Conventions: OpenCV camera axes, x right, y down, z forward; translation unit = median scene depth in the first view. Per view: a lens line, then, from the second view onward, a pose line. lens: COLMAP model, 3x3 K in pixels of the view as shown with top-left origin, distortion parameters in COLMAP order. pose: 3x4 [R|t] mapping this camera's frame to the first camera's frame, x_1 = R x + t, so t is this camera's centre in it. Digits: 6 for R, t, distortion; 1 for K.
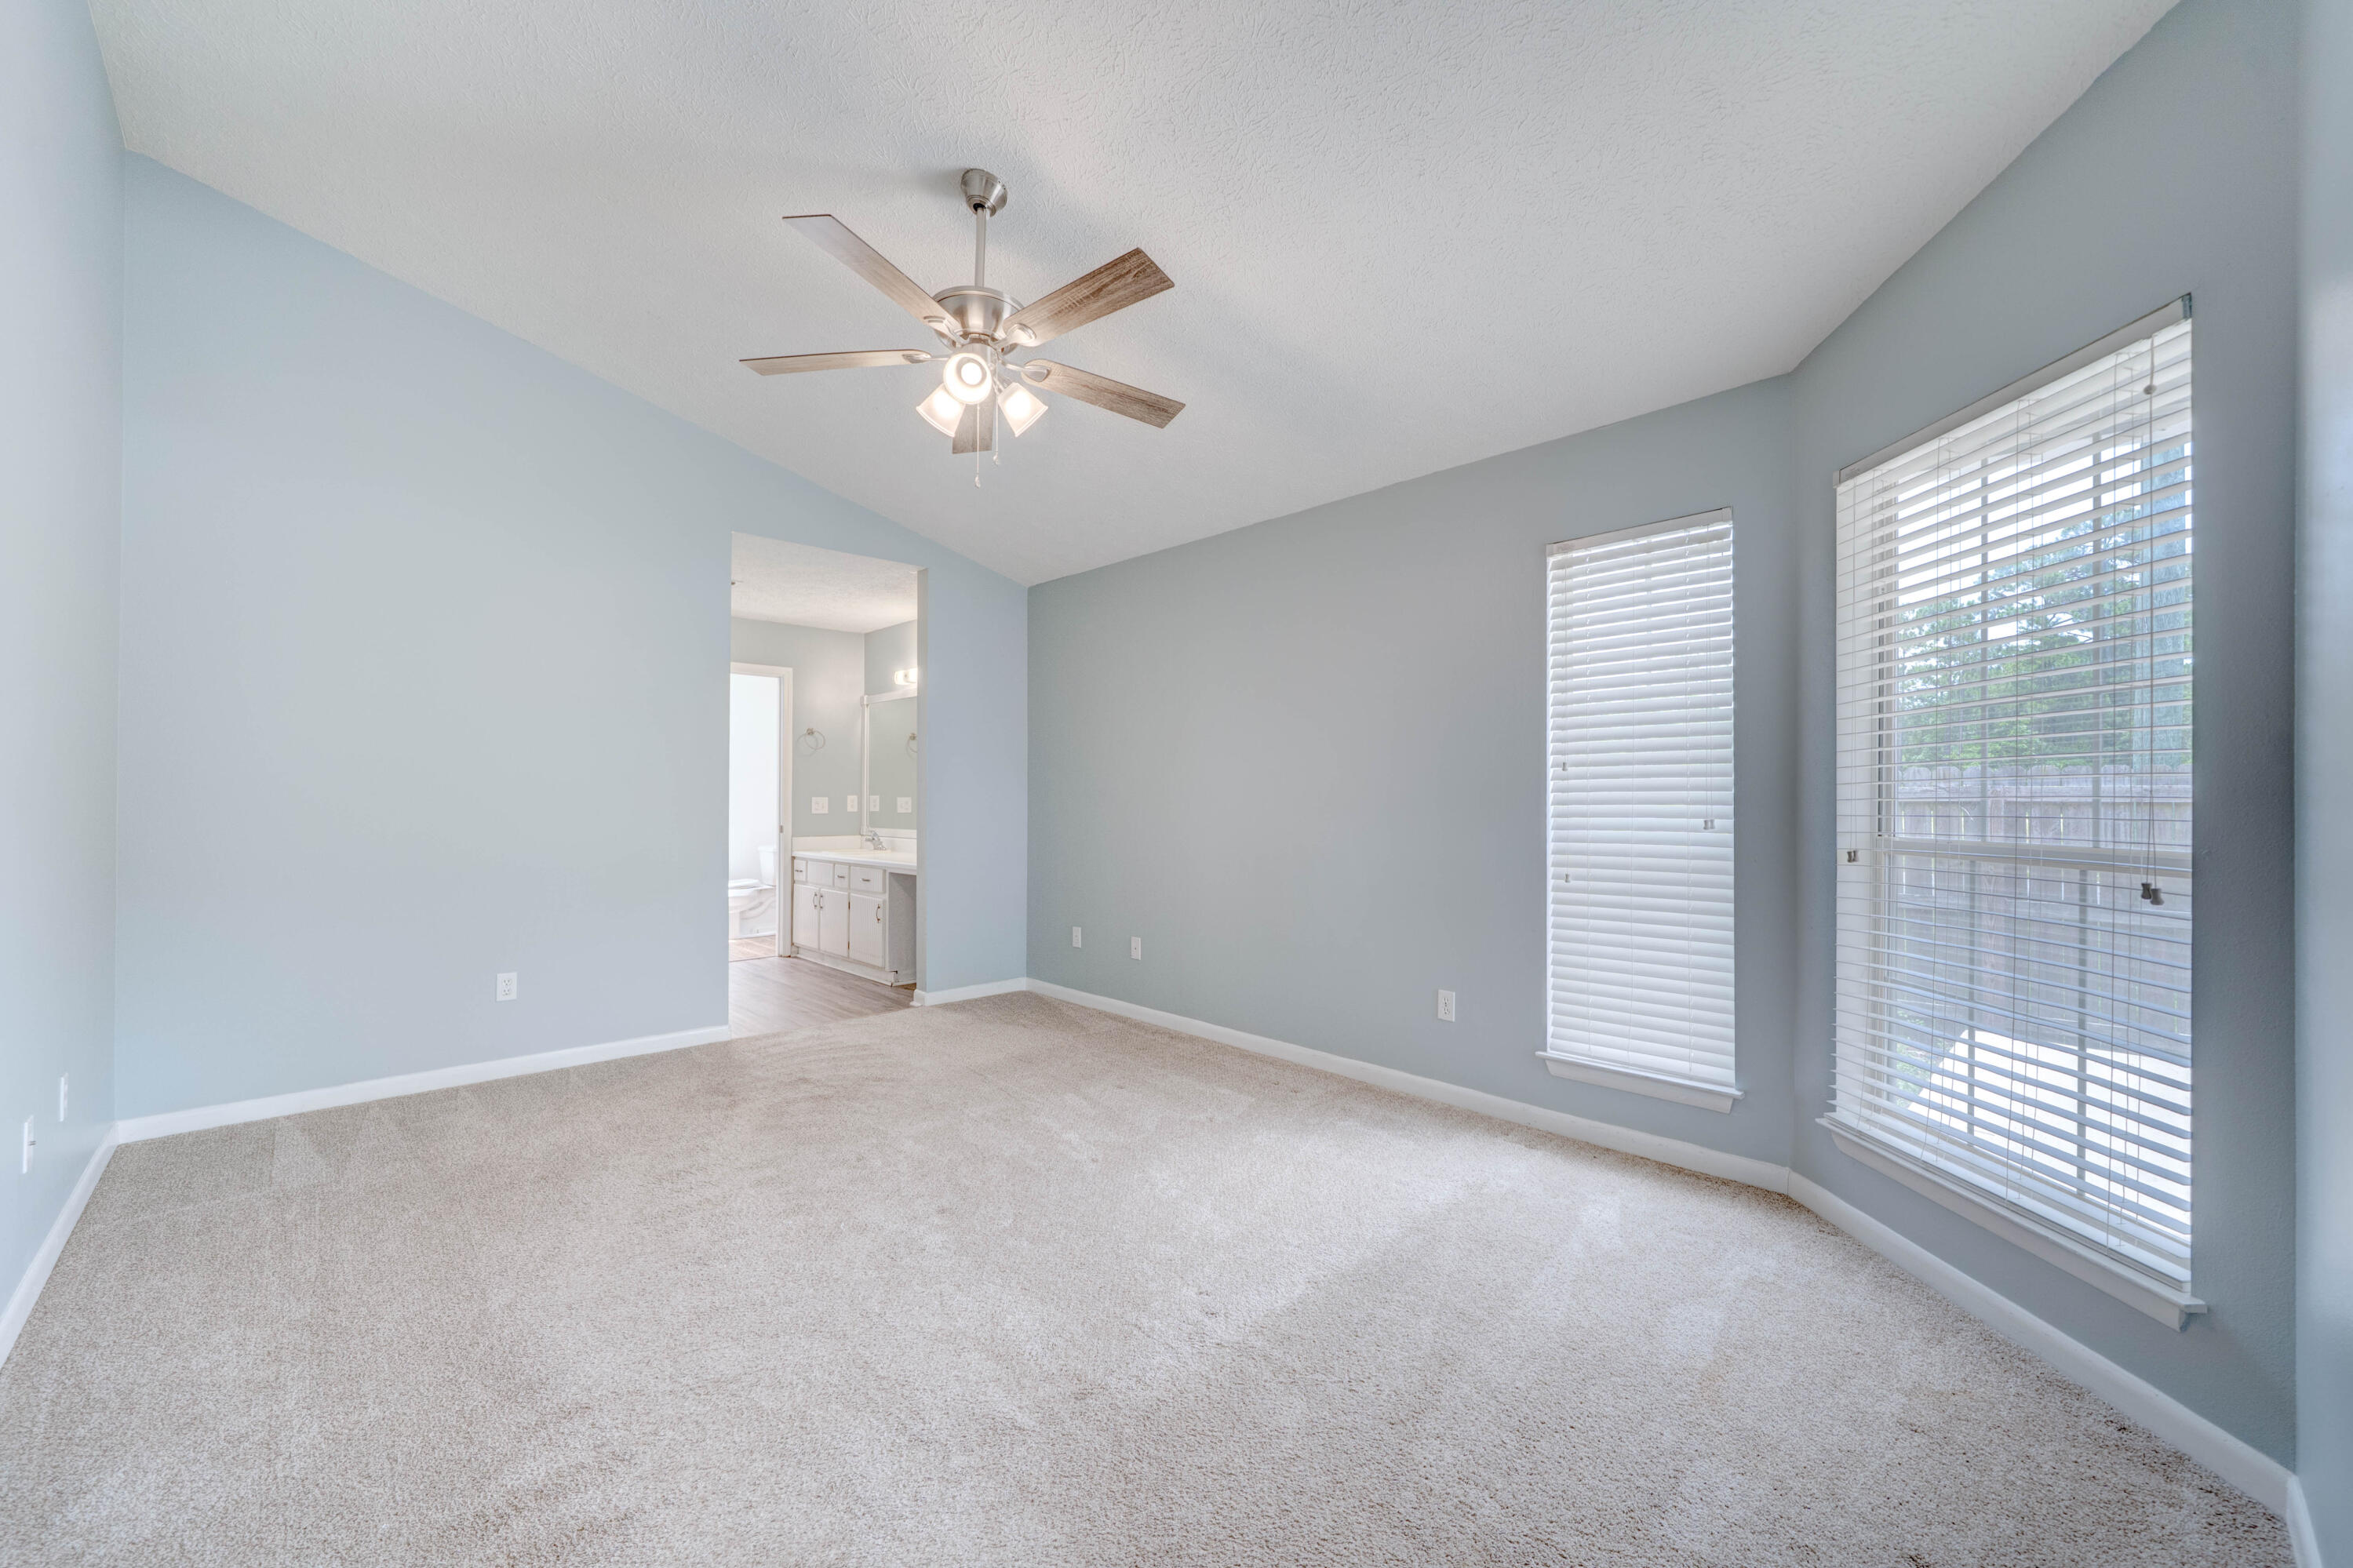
lens RADIAL K [[917.1, 0, 1177.6], [0, 917.1, 786.6], [0, 0, 1]] dist [-0.002274, -0.000349]
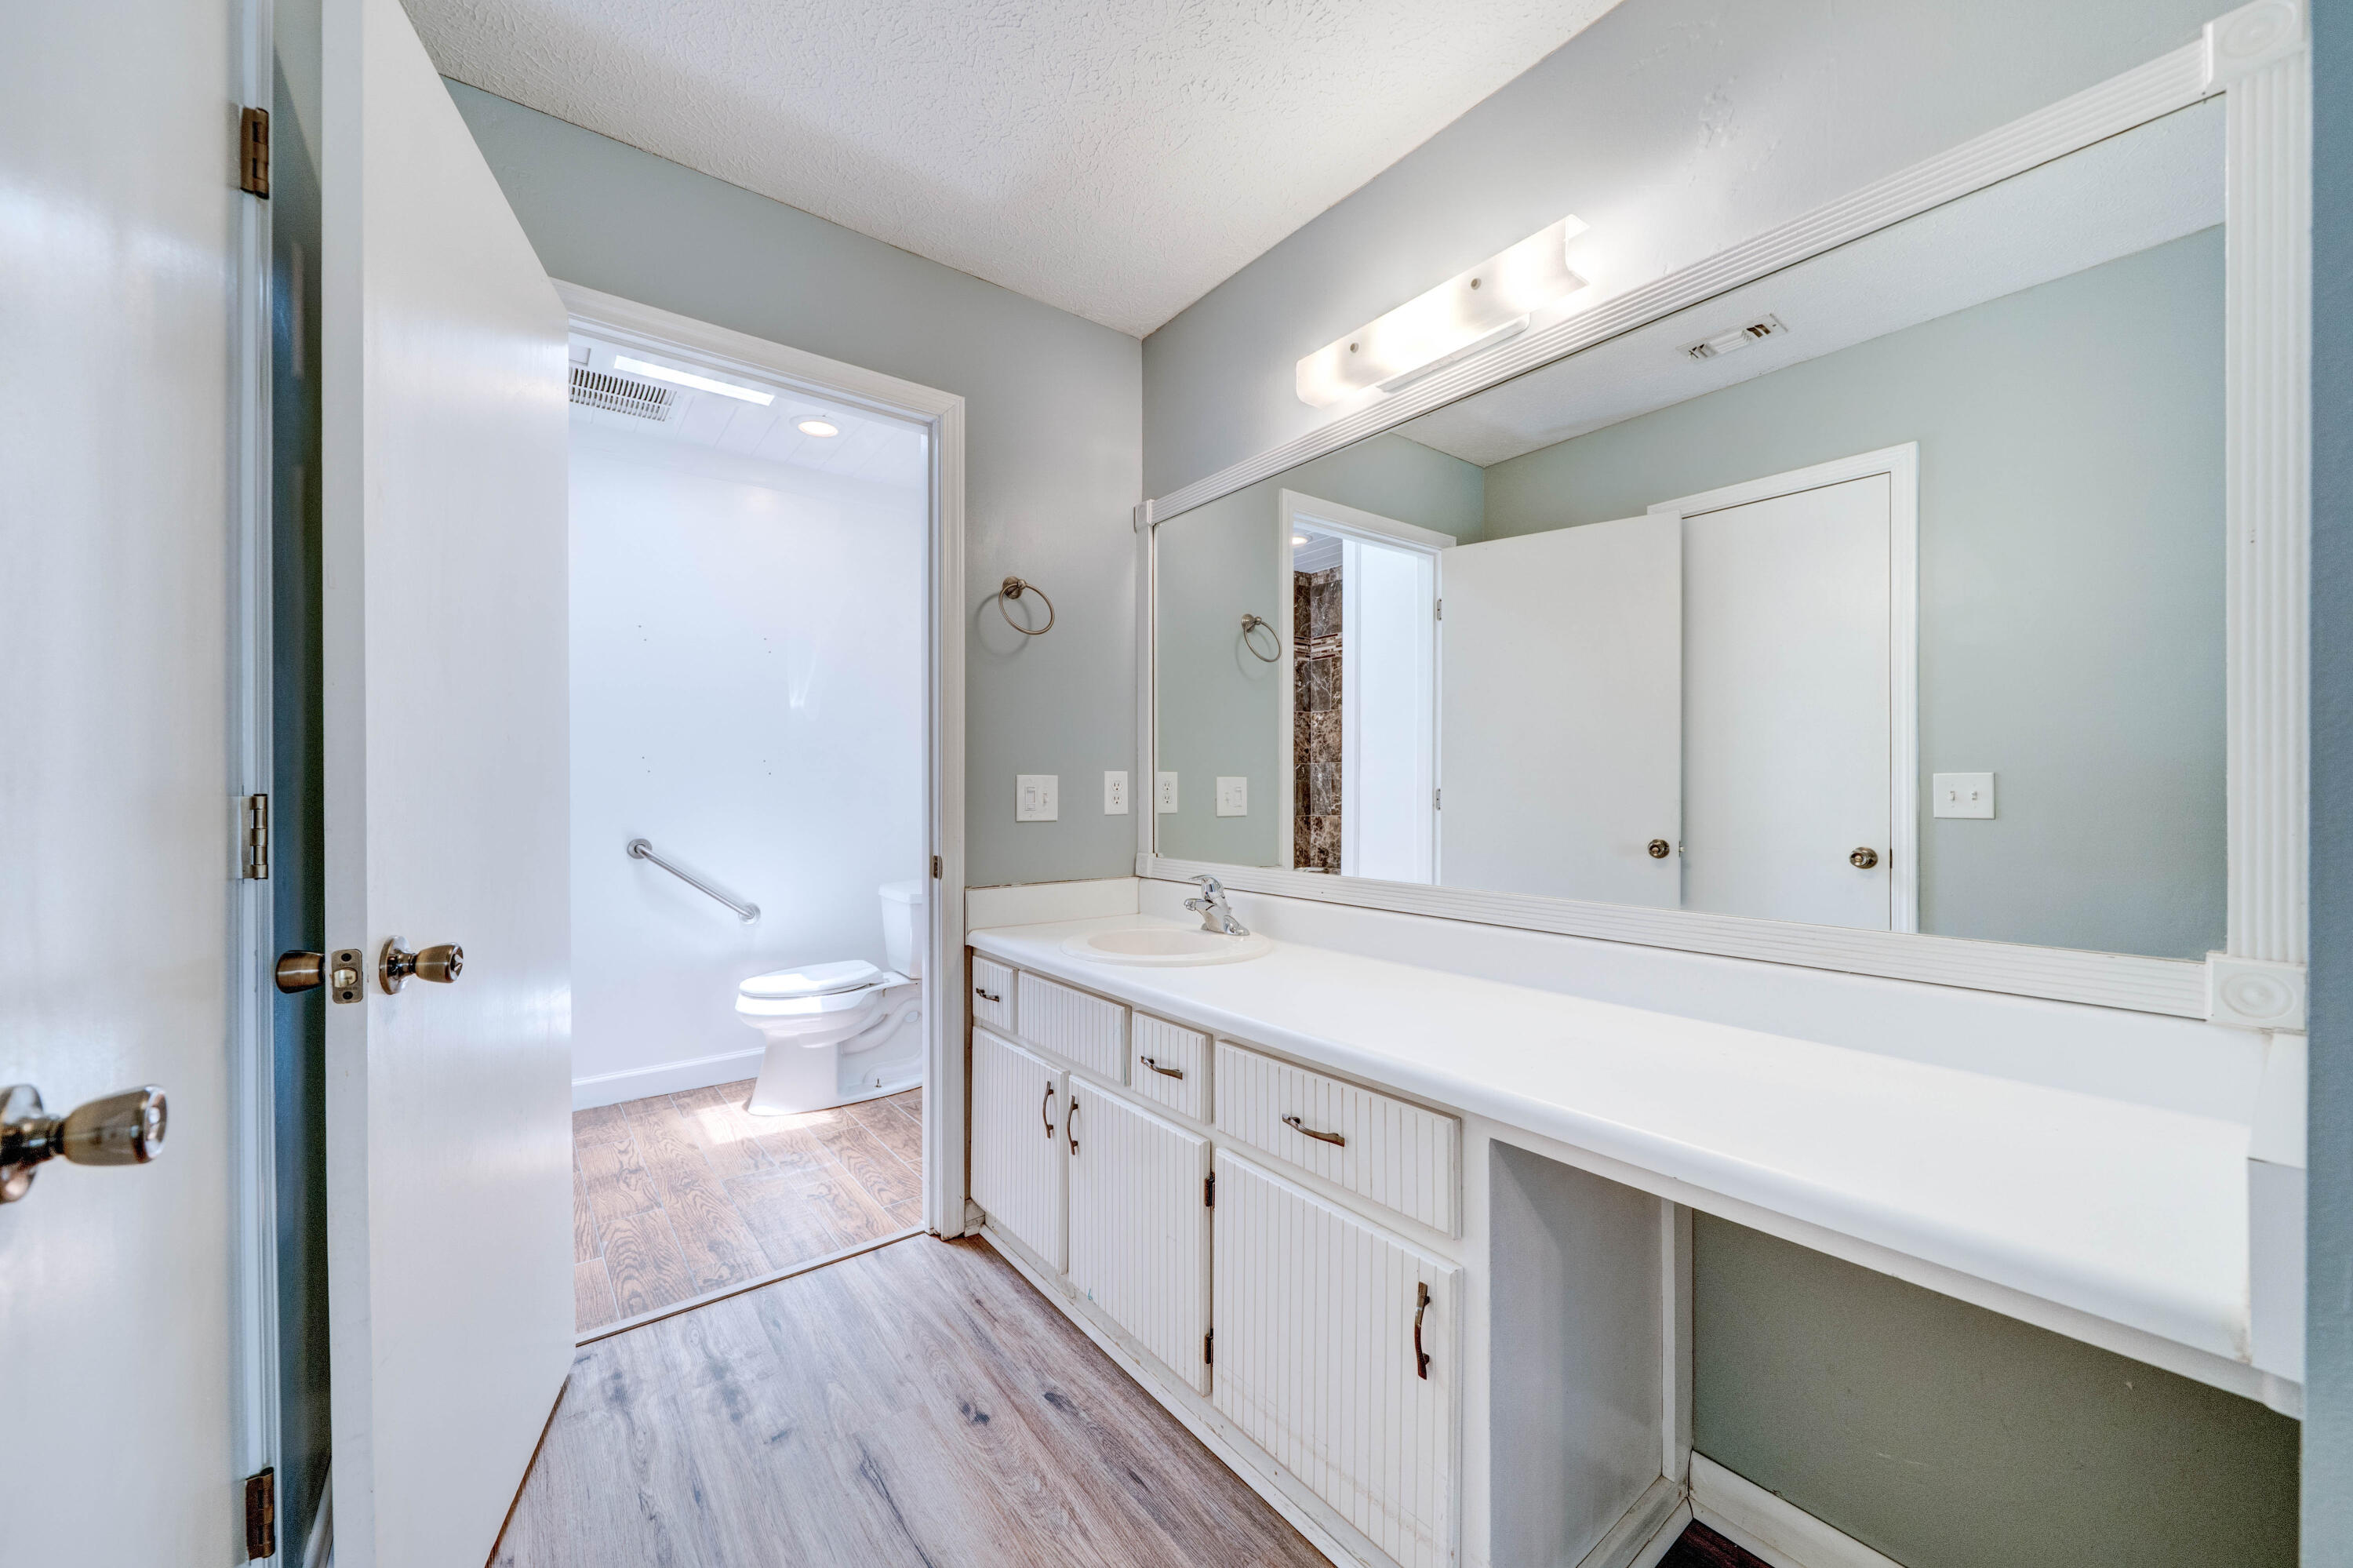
lens RADIAL K [[917.2, 0, 1170.0], [0, 917.2, 796.3], [0, 0, 1]] dist [-0.002274, -0.000349]
pose [[0.991107, -0.006100, -0.132927, -0.295225], [0.005905, 0.999981, -0.001865, 0.021538], [0.132936, 0.001063, 0.991124, 0.662359]]
